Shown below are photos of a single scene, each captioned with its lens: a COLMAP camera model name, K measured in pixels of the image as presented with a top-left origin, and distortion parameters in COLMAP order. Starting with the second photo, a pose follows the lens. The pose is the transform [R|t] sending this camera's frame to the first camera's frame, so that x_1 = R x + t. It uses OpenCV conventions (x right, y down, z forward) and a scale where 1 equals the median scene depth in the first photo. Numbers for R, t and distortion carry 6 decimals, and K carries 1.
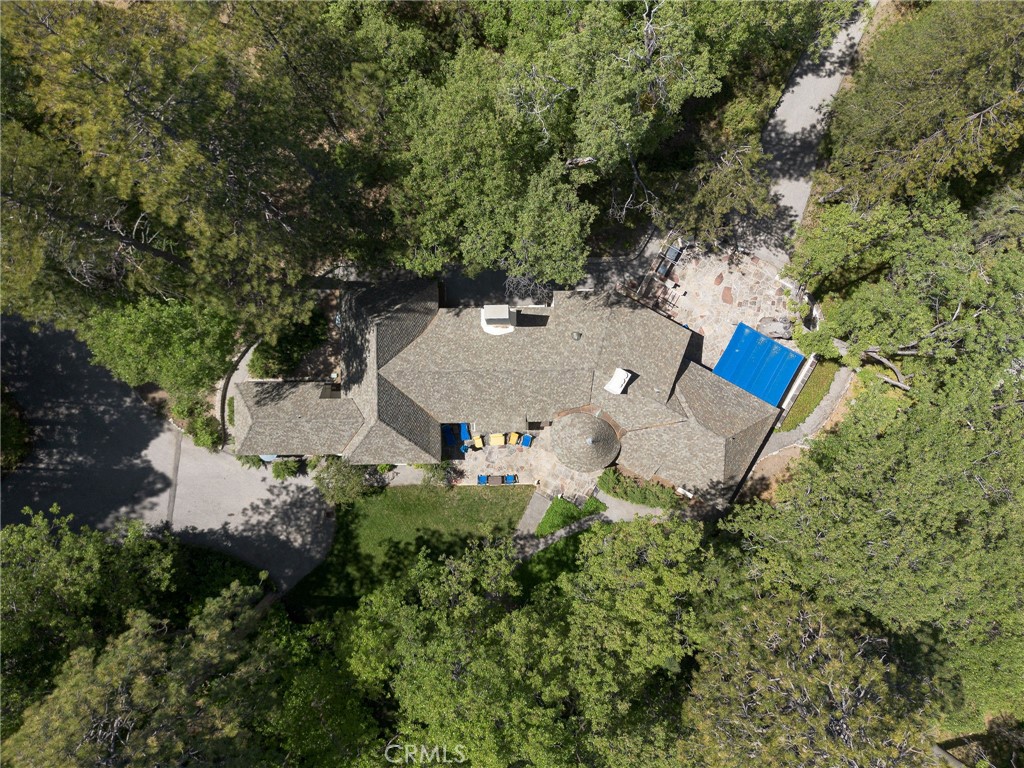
lens RADIAL K [[708.7, 0, 511.2], [0, 708.7, 382.1], [0, 0, 1]] dist [0.017984, -0.015979]
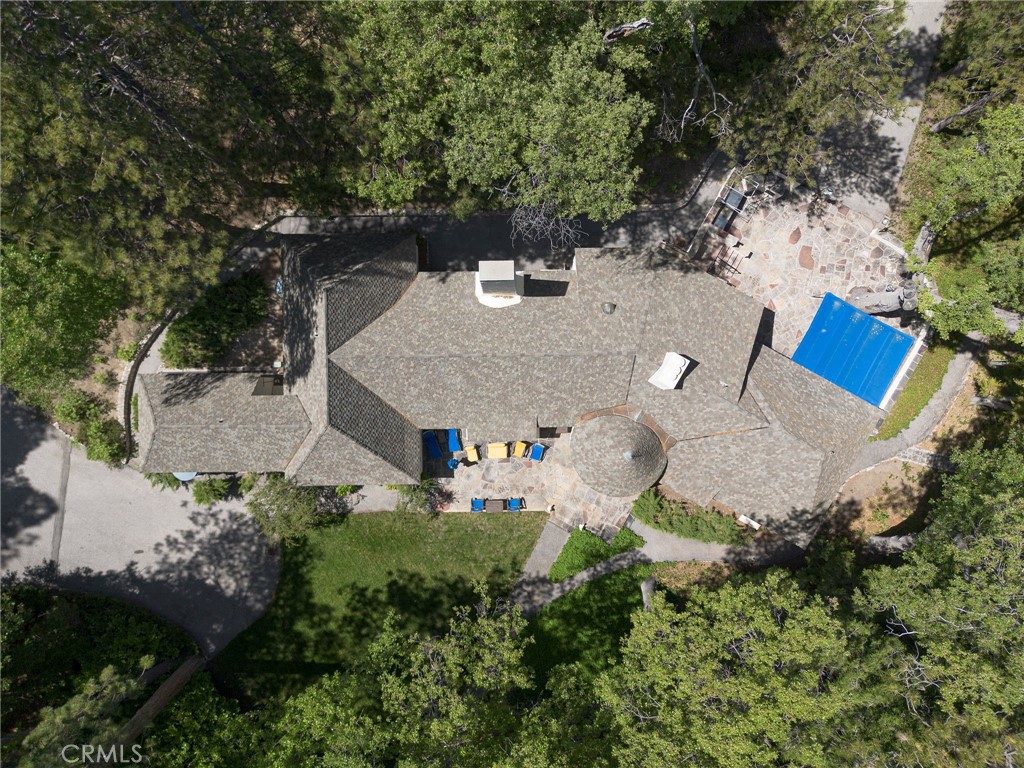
lens RADIAL K [[708.7, 0, 519.7], [0, 708.7, 356.9], [0, 0, 1]] dist [0.017984, -0.015979]
pose [[0.999891, 0.001498, 0.014689, -0.007794], [-0.001024, 0.999481, -0.032189, 0.006836], [-0.014729, 0.032170, 0.999374, 0.266573]]
